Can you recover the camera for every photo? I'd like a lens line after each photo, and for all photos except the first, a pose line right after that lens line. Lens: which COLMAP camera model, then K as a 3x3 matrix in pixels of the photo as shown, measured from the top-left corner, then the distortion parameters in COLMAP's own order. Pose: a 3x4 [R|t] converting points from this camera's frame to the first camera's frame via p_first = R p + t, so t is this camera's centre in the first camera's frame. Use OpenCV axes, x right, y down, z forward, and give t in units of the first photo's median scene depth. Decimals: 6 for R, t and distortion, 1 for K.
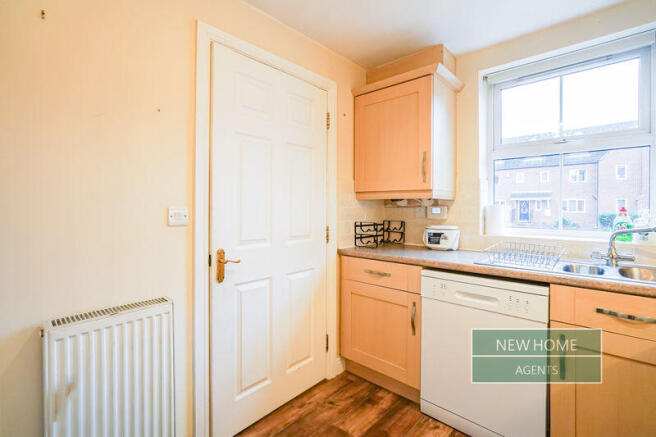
lens RADIAL K [[310.2, 0, 325.5], [0, 310.2, 212.0], [0, 0, 1]] dist [0.002588, 0.000520]
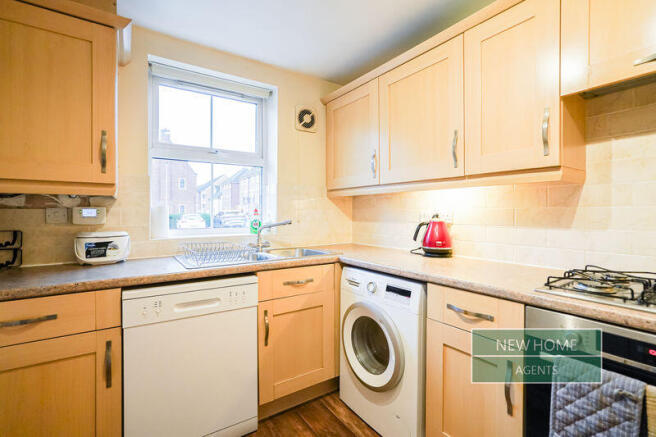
lens RADIAL K [[310.2, 0, 325.5], [0, 310.2, 212.0], [0, 0, 1]] dist [0.002588, 0.000520]
pose [[0.220294, -0.005468, 0.975418, -0.257054], [0.011612, 0.999928, 0.002983, -0.001488], [-0.975364, 0.010669, 0.220342, 0.311934]]
